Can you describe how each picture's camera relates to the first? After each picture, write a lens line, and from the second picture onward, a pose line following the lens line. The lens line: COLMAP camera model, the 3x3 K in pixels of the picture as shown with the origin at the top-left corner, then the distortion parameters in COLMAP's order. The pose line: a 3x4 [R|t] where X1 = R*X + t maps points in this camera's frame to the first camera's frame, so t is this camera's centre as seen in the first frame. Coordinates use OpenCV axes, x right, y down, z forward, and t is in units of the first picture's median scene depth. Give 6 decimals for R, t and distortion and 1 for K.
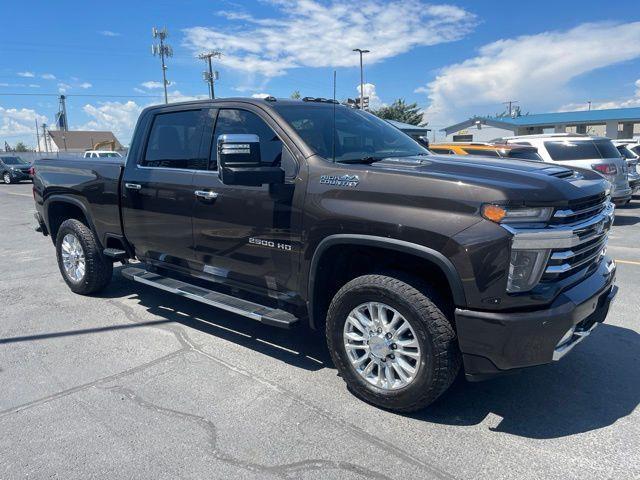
lens RADIAL K [[490.5, 0, 324.6], [0, 490.5, 237.9], [0, 0, 1]] dist [0.069661, -0.099390]
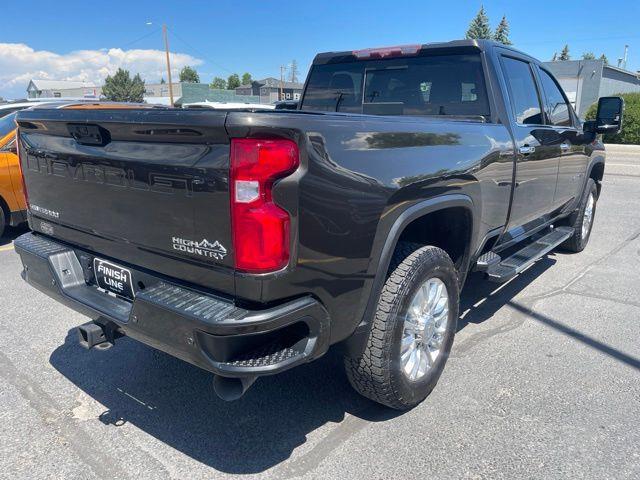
lens RADIAL K [[490.5, 0, 323.5], [0, 490.5, 240.3], [0, 0, 1]] dist [0.069661, -0.099390]
pose [[-0.022952, -0.240408, 0.970400, -1.487687], [0.164101, 0.956585, 0.240867, -0.272957], [-0.986176, 0.164772, 0.017496, 1.695536]]
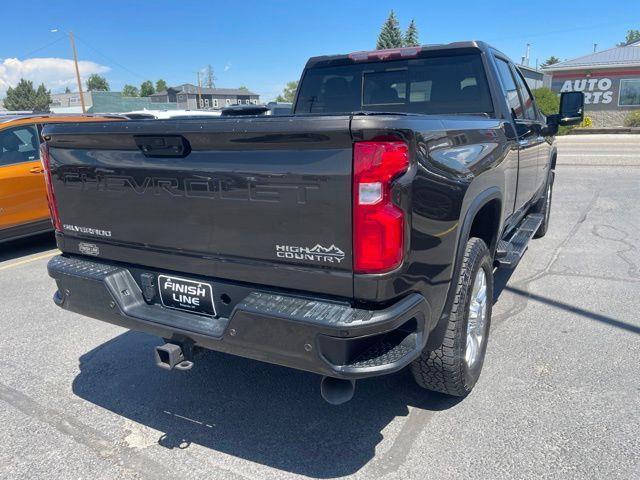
lens RADIAL K [[490.5, 0, 324.3], [0, 490.5, 240.6], [0, 0, 1]] dist [0.069661, -0.099390]
pose [[-0.184076, -0.226572, 0.956442, -1.476816], [0.198733, 0.944394, 0.261966, -0.306163], [-0.962612, 0.238298, -0.128813, 1.879740]]
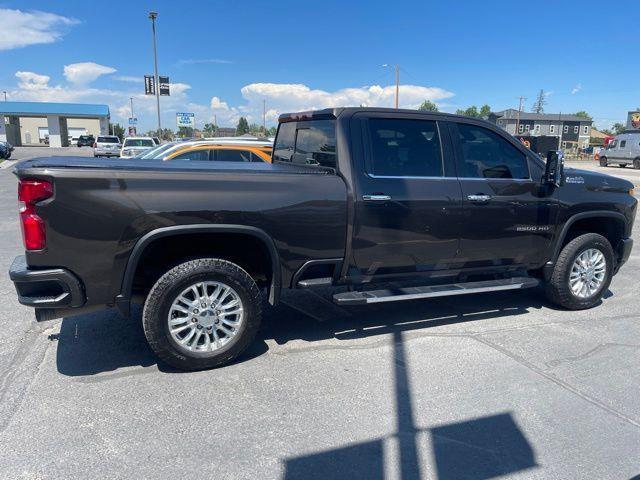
lens RADIAL K [[490.5, 0, 322.2], [0, 490.5, 239.3], [0, 0, 1]] dist [0.069661, -0.099390]
pose [[0.449494, -0.158522, 0.879105, -1.588965], [0.127957, 0.985405, 0.112265, -0.190724], [-0.884072, 0.062025, 0.463217, 0.864120]]
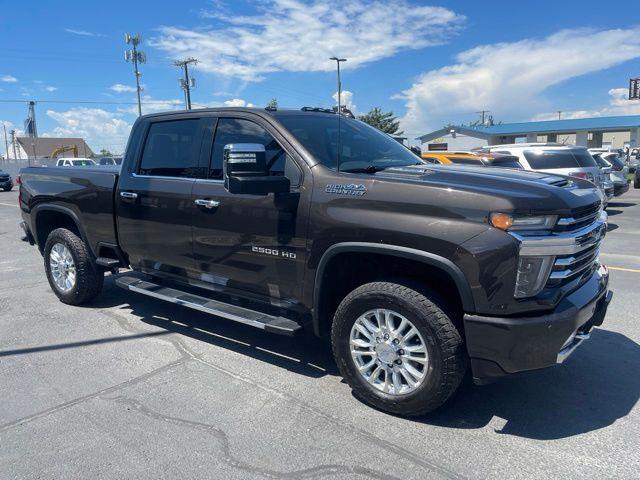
lens RADIAL K [[490.5, 0, 322.4], [0, 490.5, 243.0], [0, 0, 1]] dist [0.069661, -0.099390]
pose [[0.999020, -0.005366, 0.043936, -0.054959], [0.005593, 0.999972, -0.005047, -0.001201], [-0.043908, 0.005288, 0.999022, -0.010668]]
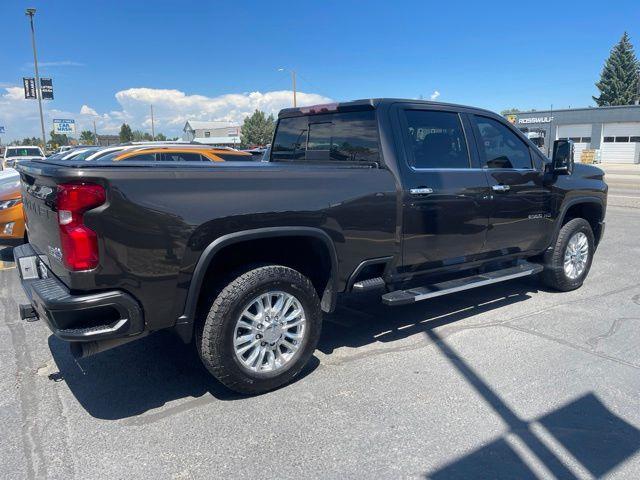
lens RADIAL K [[490.5, 0, 324.5], [0, 490.5, 241.3], [0, 0, 1]] dist [0.069661, -0.099390]
pose [[0.235749, -0.174993, 0.955929, -1.640628], [0.165990, 0.976450, 0.137813, -0.220313], [-0.957533, 0.126186, 0.259244, 1.218022]]
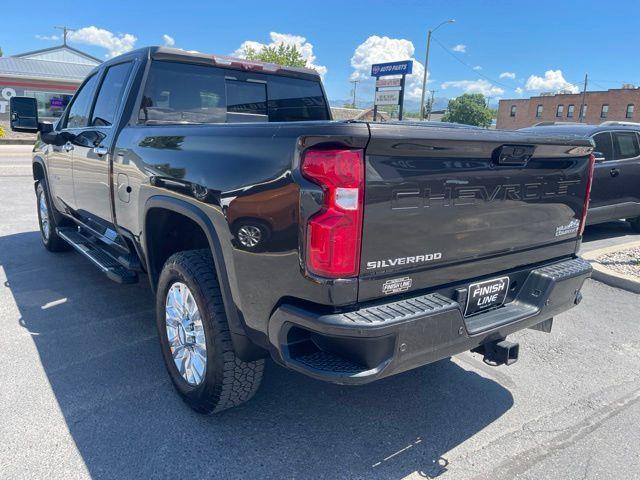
lens RADIAL K [[490.5, 0, 322.7], [0, 490.5, 241.3], [0, 0, 1]] dist [0.069661, -0.099390]
pose [[-0.976149, -0.082735, 0.200717, -0.784372], [-0.002245, 0.928335, 0.371737, -0.423594], [-0.217088, 0.362420, -0.906380, 2.595450]]
